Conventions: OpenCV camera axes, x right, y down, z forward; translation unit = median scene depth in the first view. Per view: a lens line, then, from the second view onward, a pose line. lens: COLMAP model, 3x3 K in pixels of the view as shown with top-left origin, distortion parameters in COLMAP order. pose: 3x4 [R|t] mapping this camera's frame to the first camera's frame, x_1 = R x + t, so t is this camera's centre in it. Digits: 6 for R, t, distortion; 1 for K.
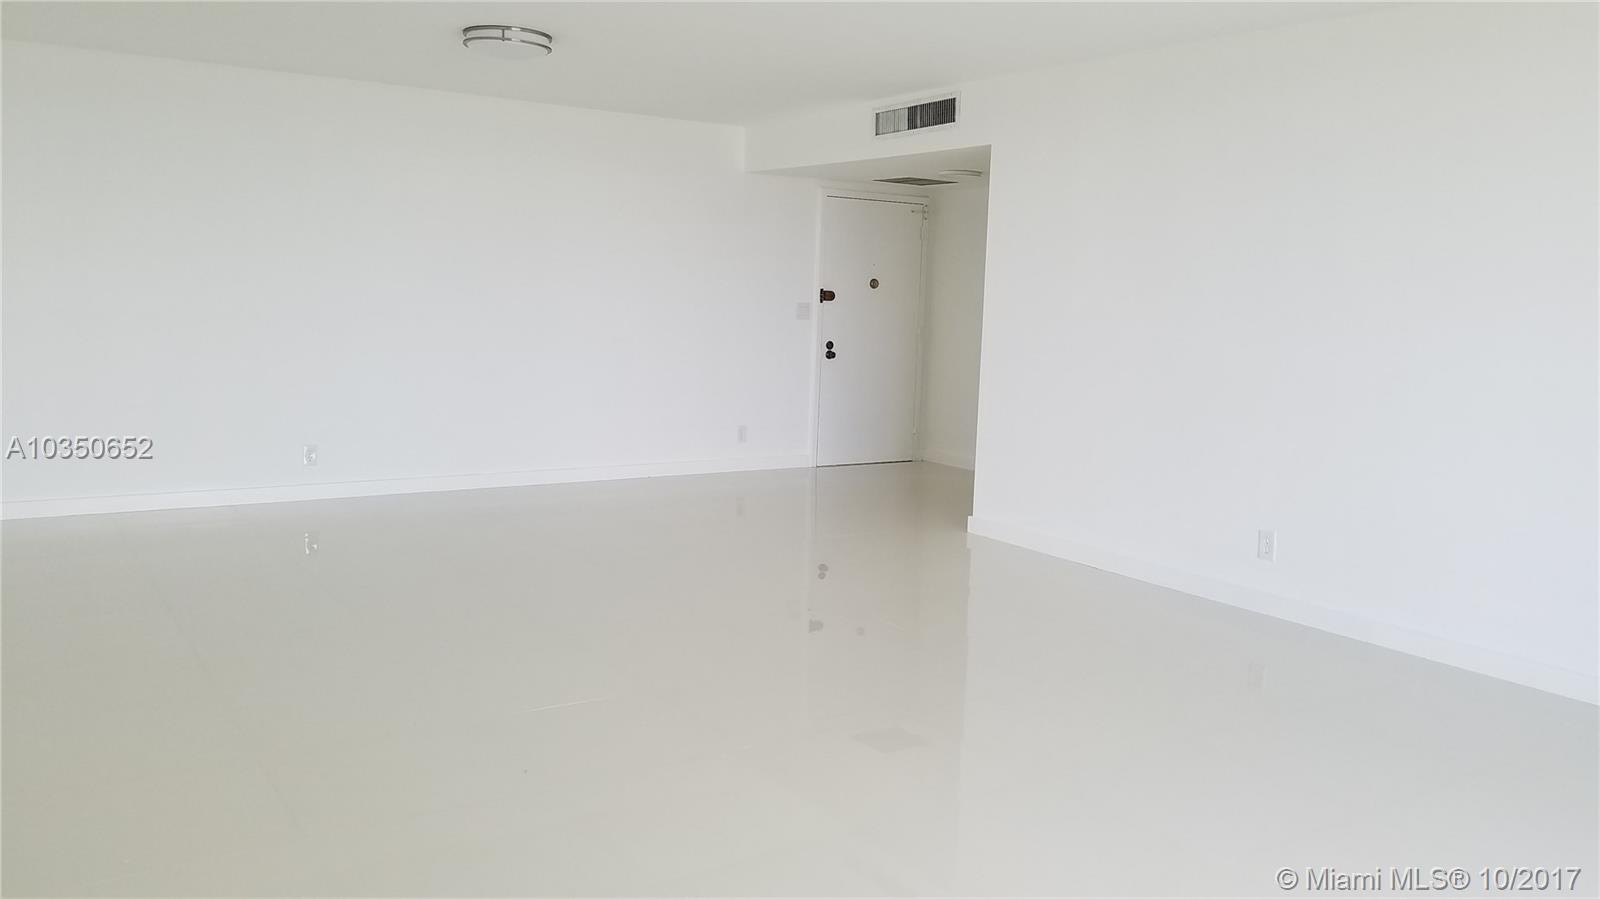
lens RADIAL K [[1271.7, 0, 797.6], [0, 1271.7, 441.8], [0, 0, 1]] dist [0.000694, -0.004452]
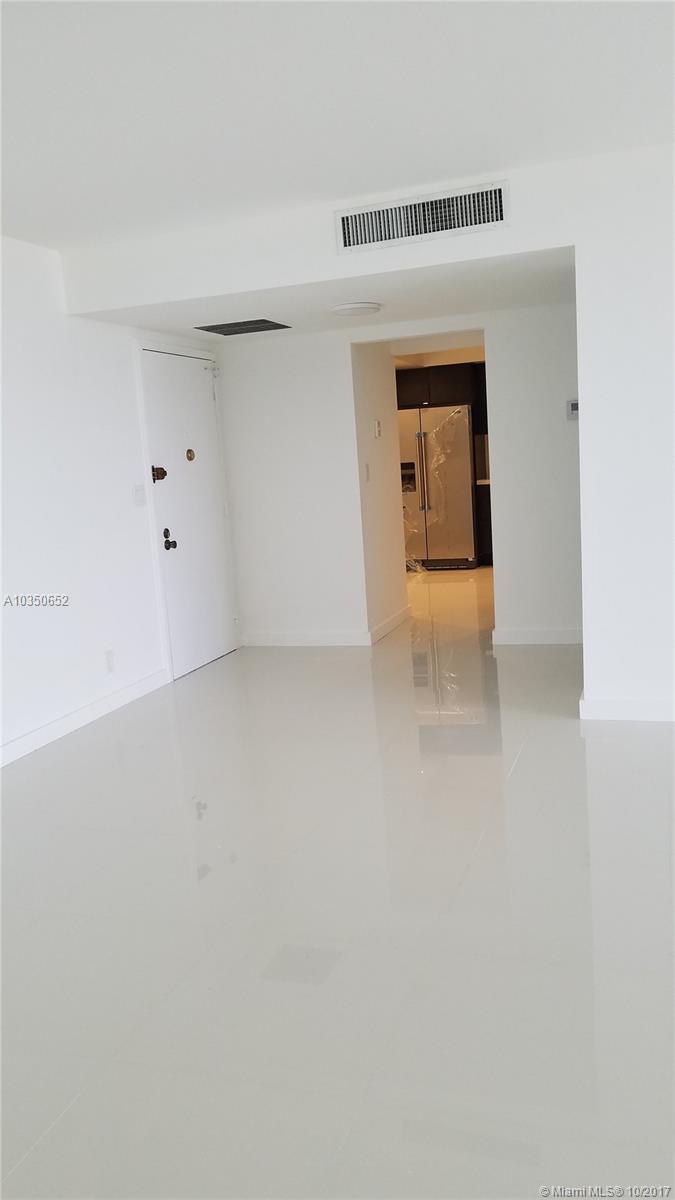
lens RADIAL K [[953.7, 0, 339.2], [0, 953.7, 609.6], [0, 0, 1]] dist [0.000694, -0.004452]
pose [[0.778909, -0.186254, 0.598840, -0.290809], [0.171617, 0.981735, 0.082122, -0.064869], [-0.603198, 0.038806, 0.796647, 0.487635]]
